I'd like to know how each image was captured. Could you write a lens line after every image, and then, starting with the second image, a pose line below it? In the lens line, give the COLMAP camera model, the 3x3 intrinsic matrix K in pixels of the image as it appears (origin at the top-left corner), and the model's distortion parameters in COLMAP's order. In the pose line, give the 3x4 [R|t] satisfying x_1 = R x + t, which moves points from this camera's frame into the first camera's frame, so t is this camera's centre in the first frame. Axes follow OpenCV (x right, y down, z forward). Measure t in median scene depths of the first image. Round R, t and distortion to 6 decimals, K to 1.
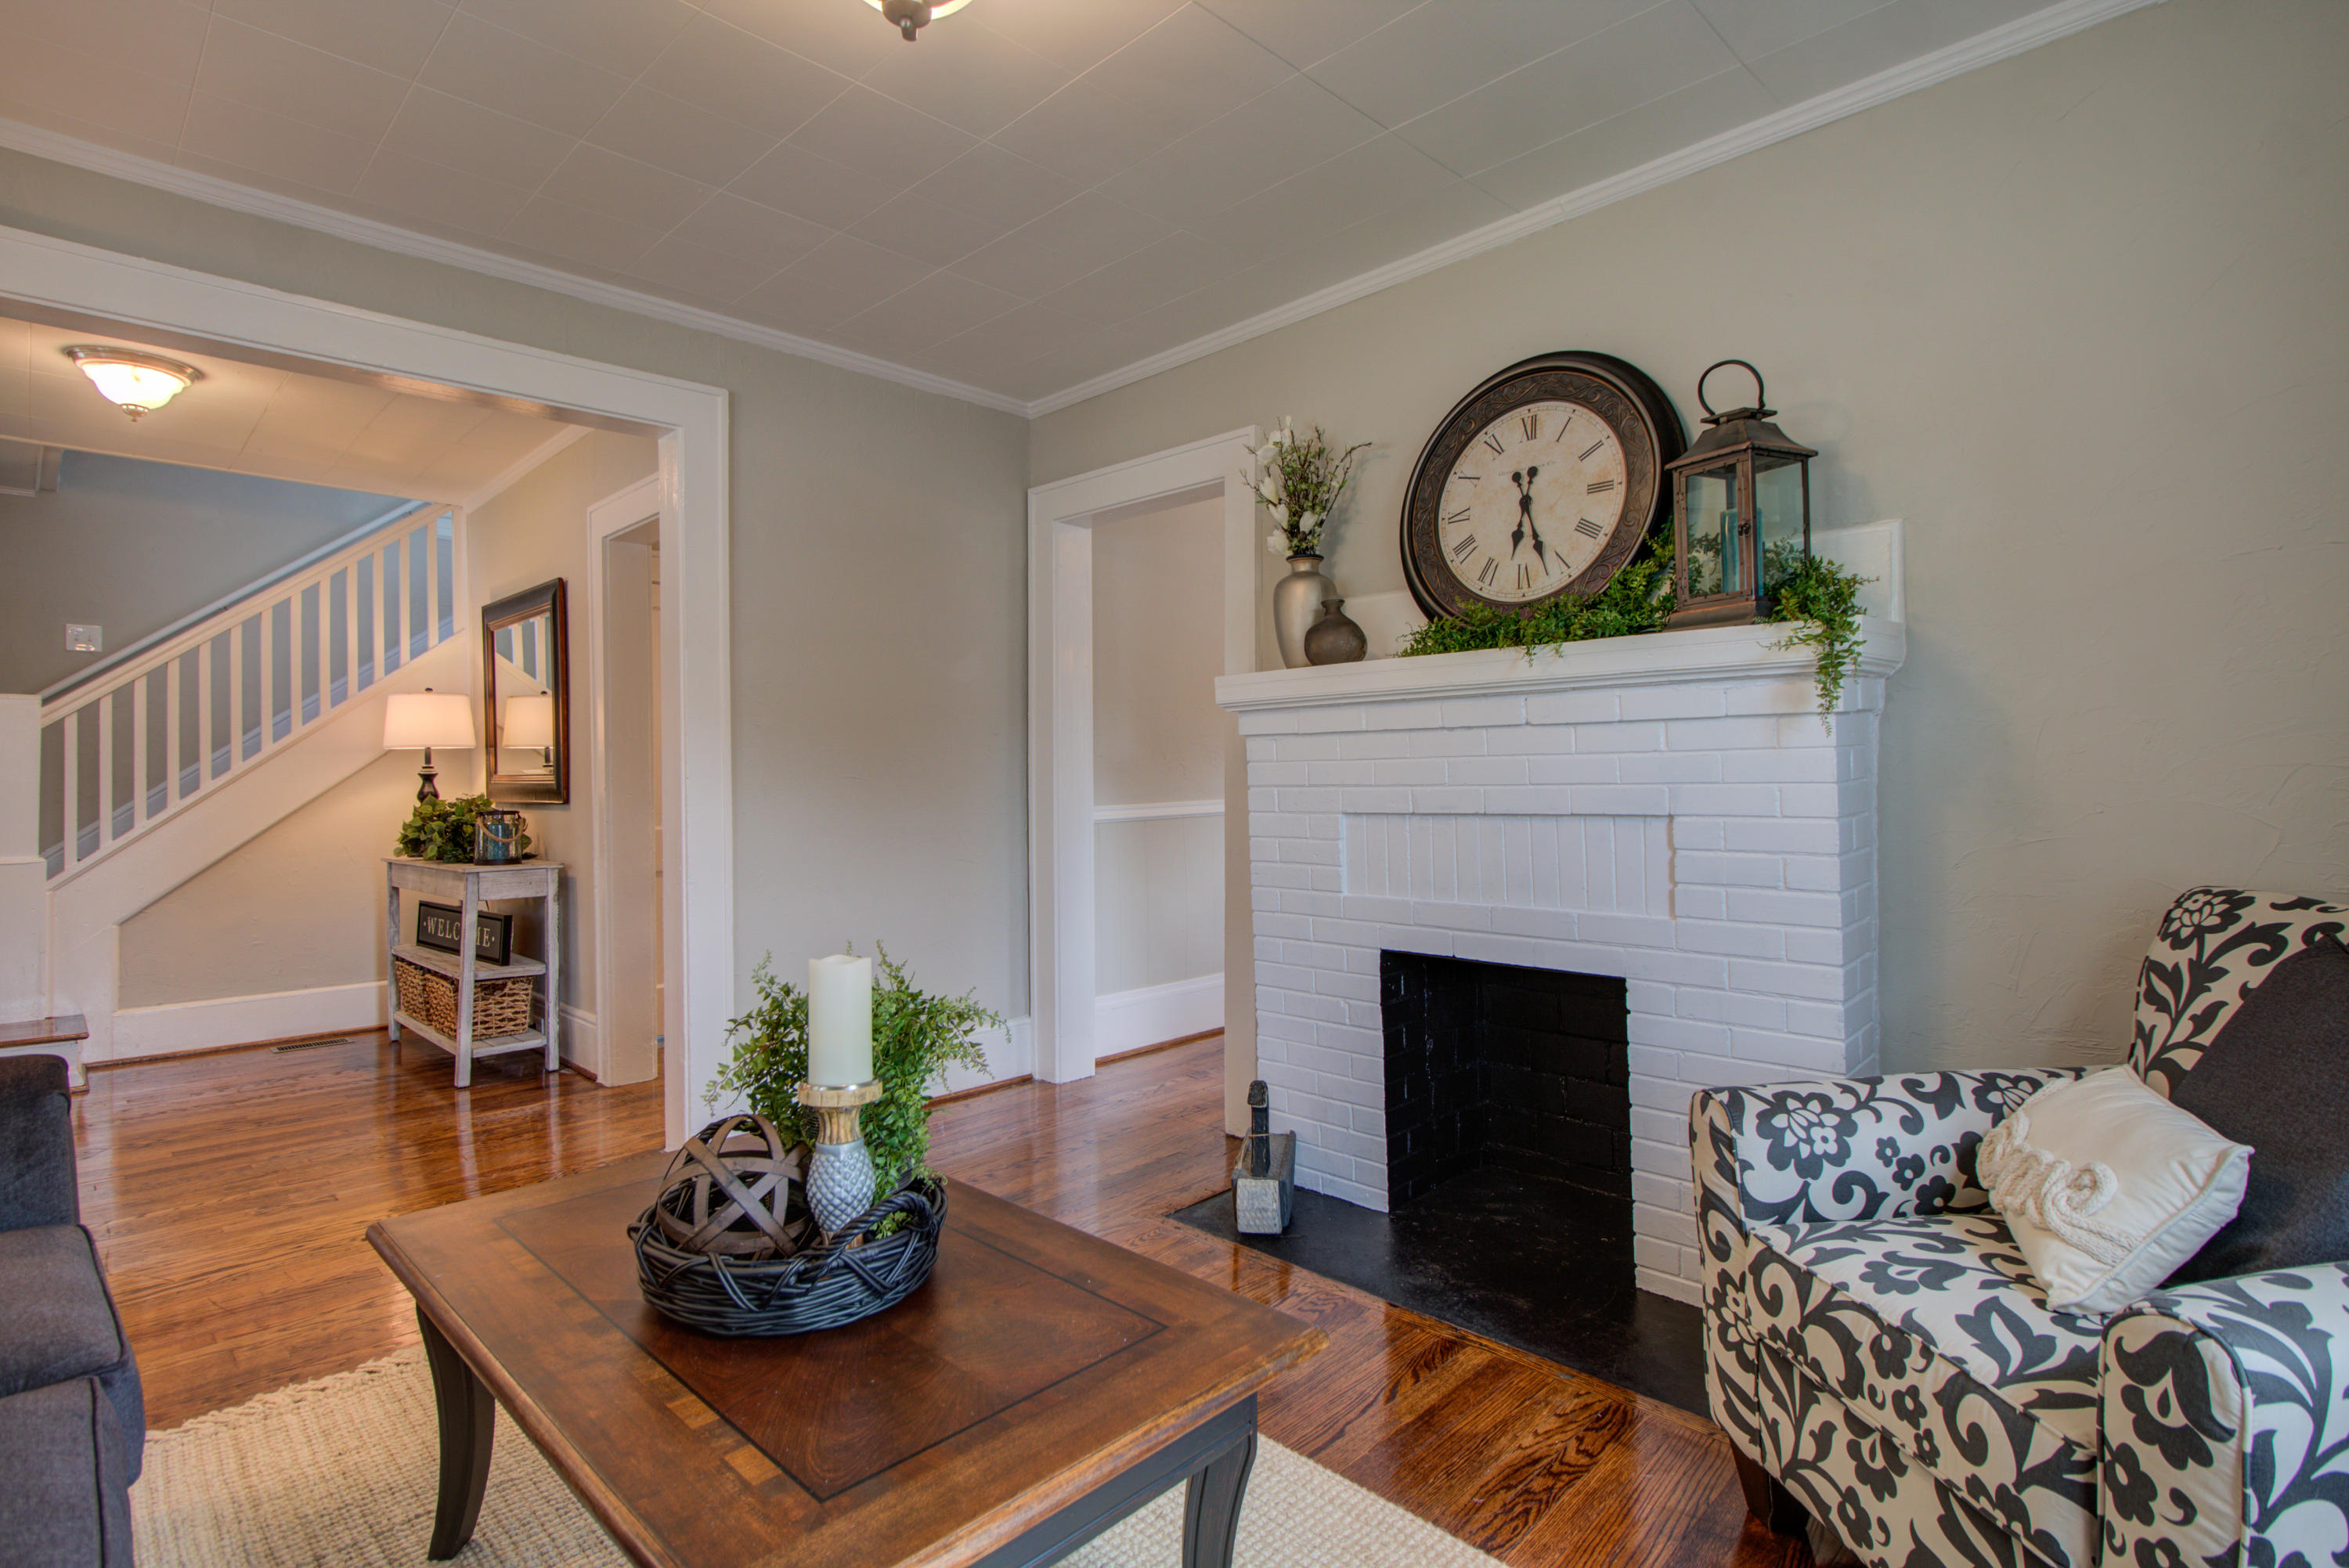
lens RADIAL K [[1143.1, 0, 1169.6], [0, 1143.1, 764.2], [0, 0, 1]] dist [-0.003094, -0.001338]
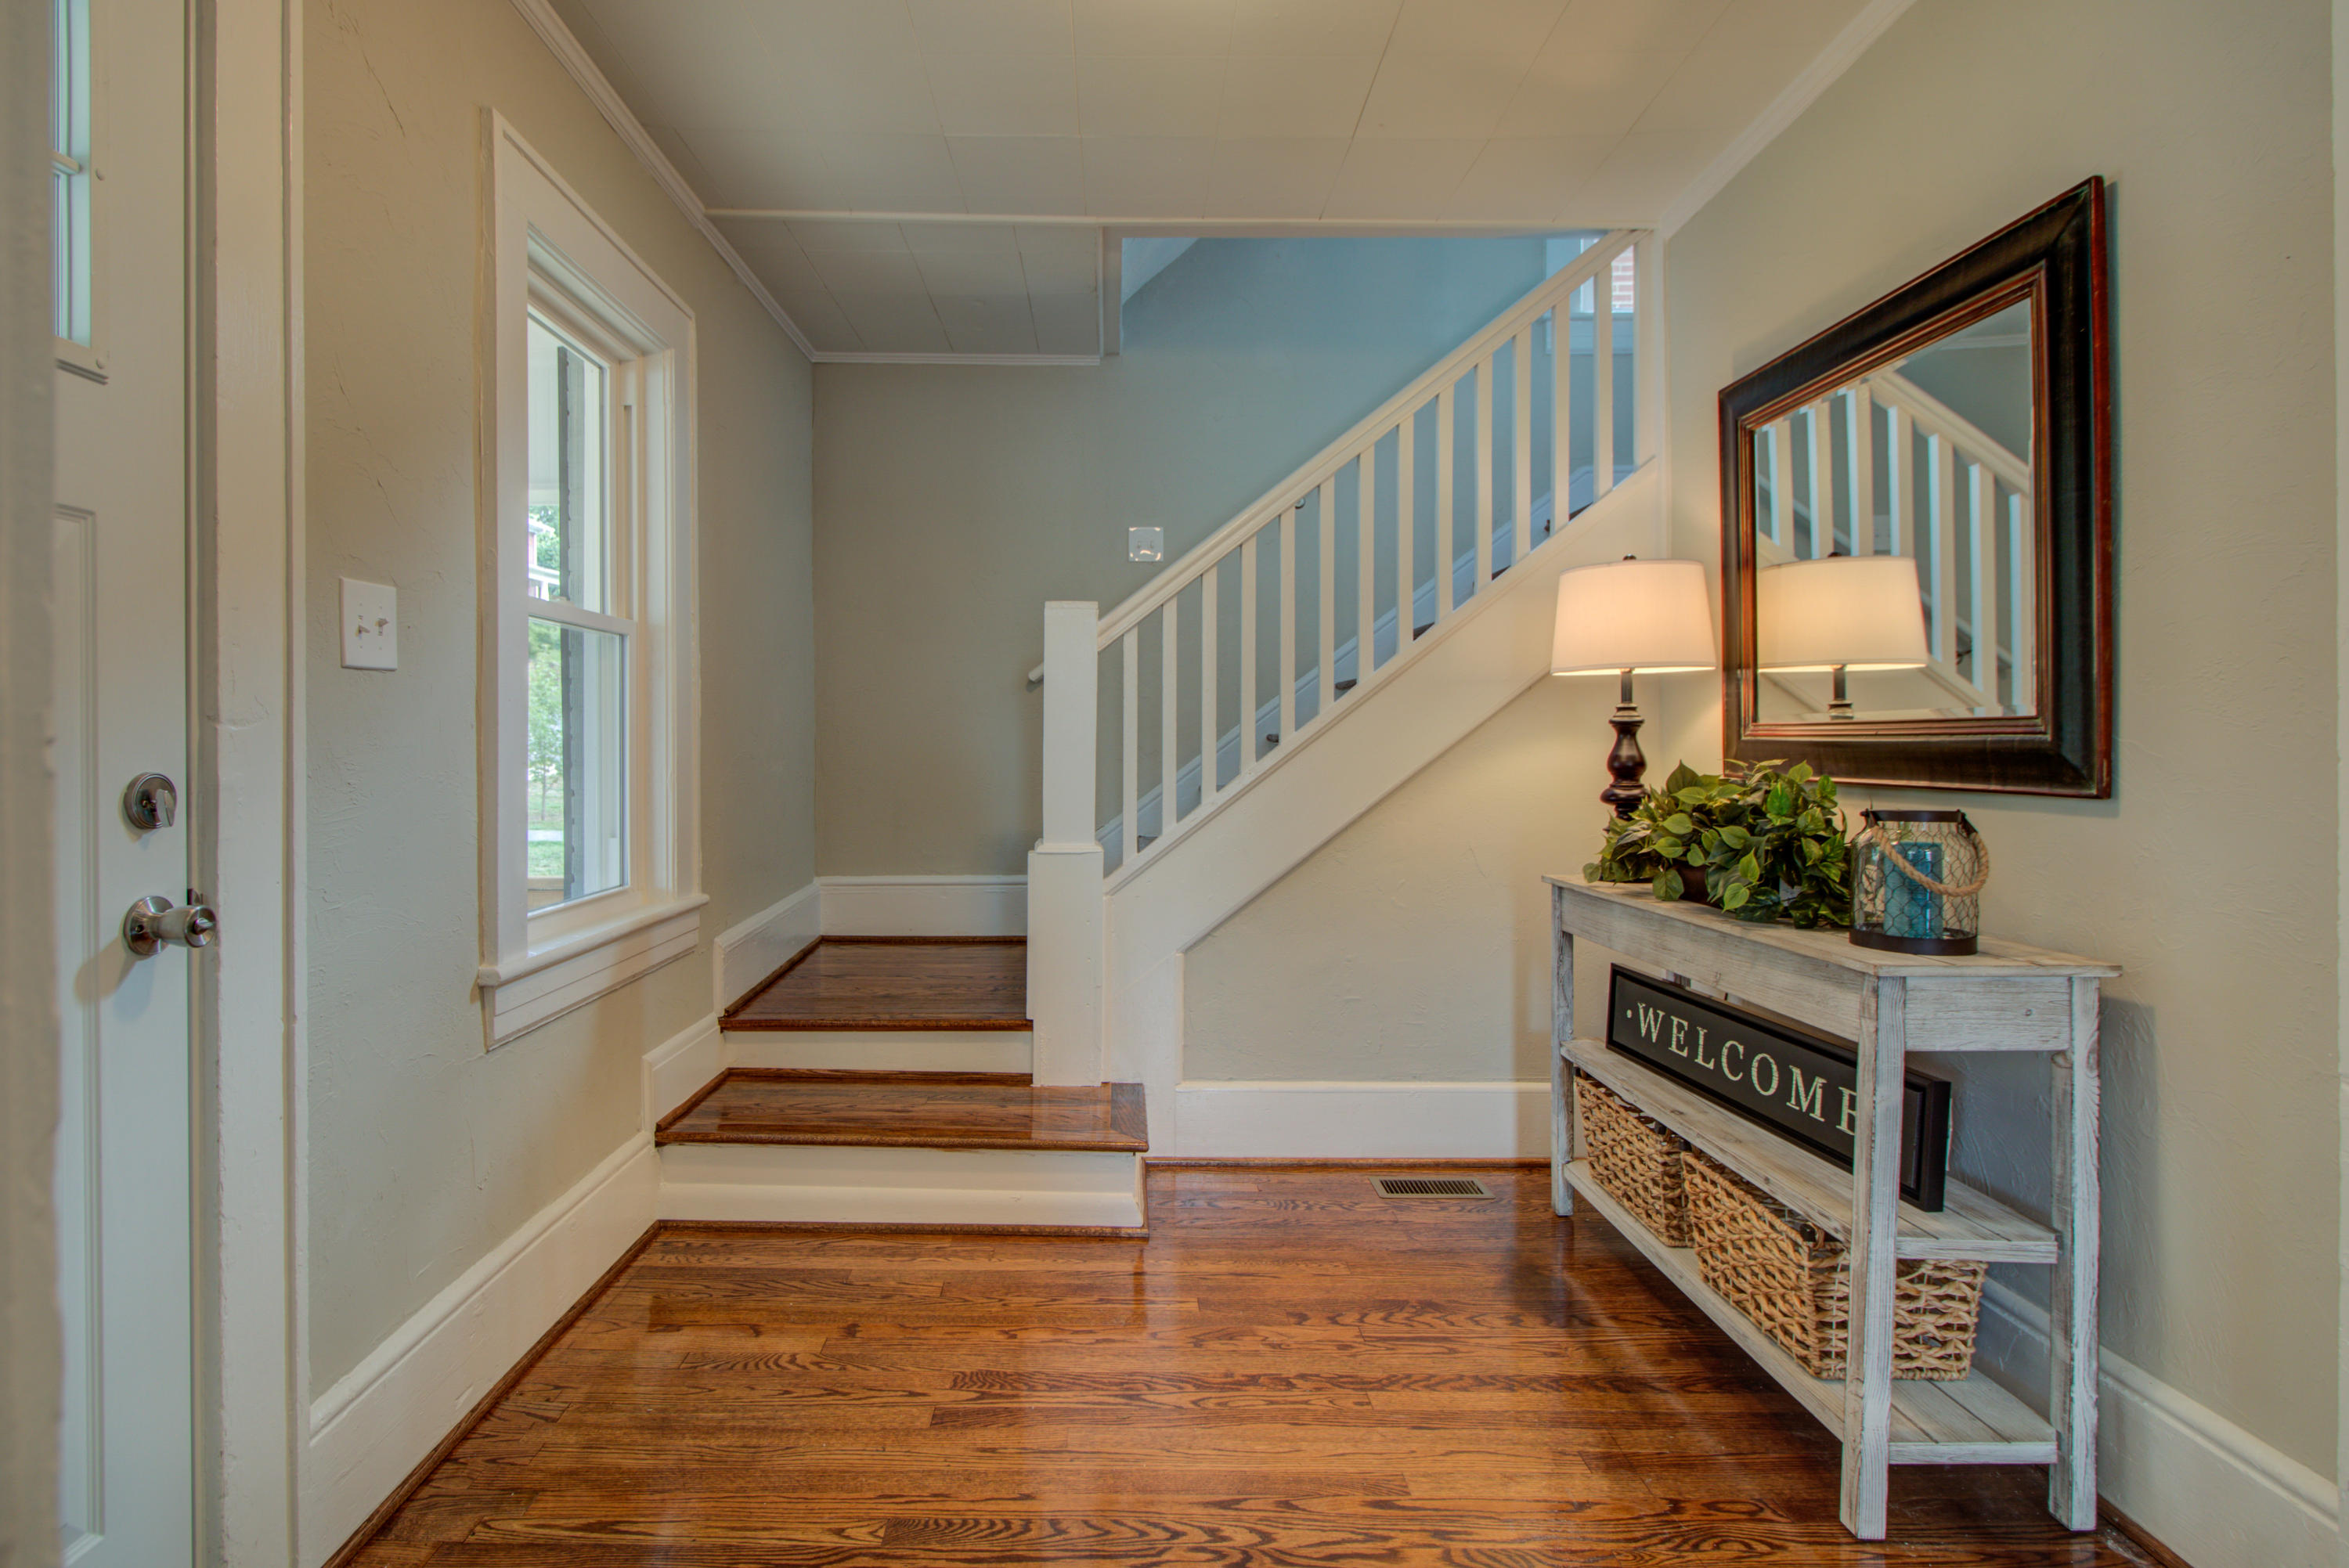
lens RADIAL K [[1143.1, 0, 1169.6], [0, 1143.1, 764.2], [0, 0, 1]] dist [-0.003094, -0.001338]
pose [[0.737257, 0.025425, -0.675134, -0.466778], [-0.002917, 0.999402, 0.034452, 0.011009], [0.675606, -0.023431, 0.736890, 0.491142]]
